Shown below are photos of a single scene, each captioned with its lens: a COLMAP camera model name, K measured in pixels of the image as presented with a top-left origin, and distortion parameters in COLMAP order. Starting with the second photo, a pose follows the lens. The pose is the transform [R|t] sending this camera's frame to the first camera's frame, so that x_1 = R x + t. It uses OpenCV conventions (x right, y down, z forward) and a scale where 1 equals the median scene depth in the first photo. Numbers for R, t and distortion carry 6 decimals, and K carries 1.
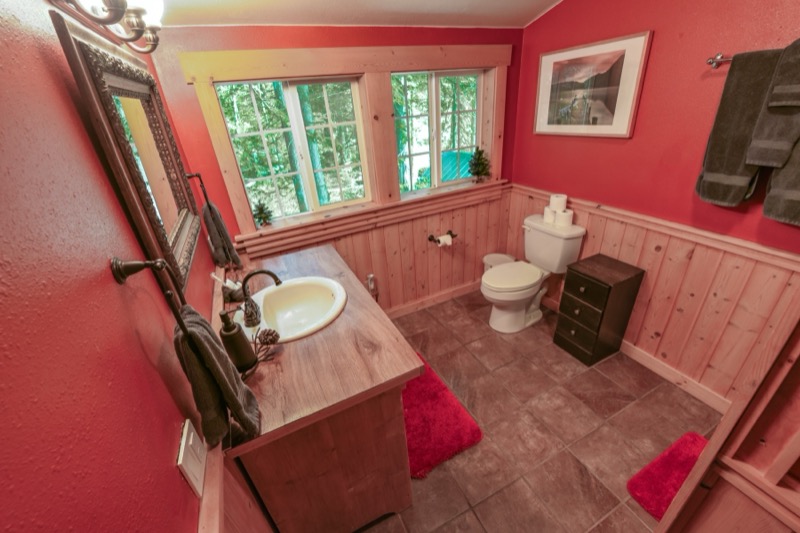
lens RADIAL K [[320.2, 0, 398.3], [0, 320.2, 267.8], [0, 0, 1]] dist [-0.018559, -0.000094]
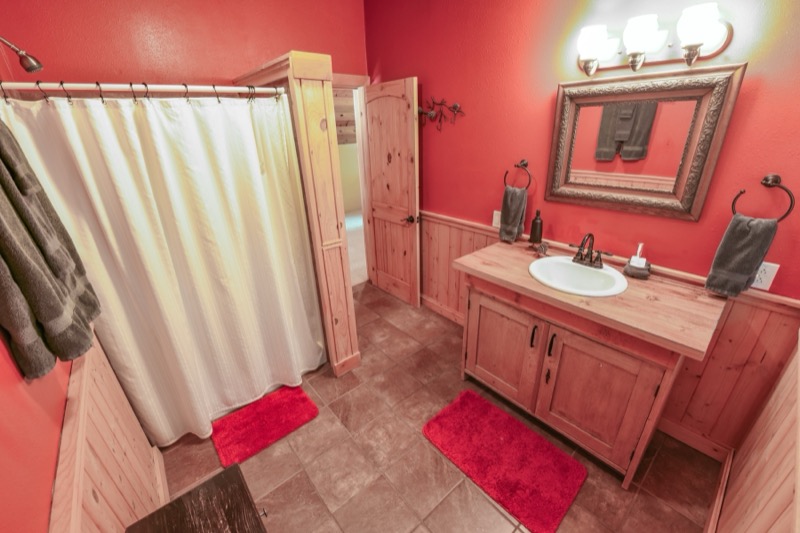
lens RADIAL K [[320.2, 0, 398.3], [0, 320.2, 267.8], [0, 0, 1]] dist [-0.018559, -0.000094]
pose [[-0.962272, 0.199845, -0.184649, 0.466113], [-0.020062, 0.624670, 0.780631, -0.714103], [0.271350, 0.754884, -0.597093, 1.292076]]
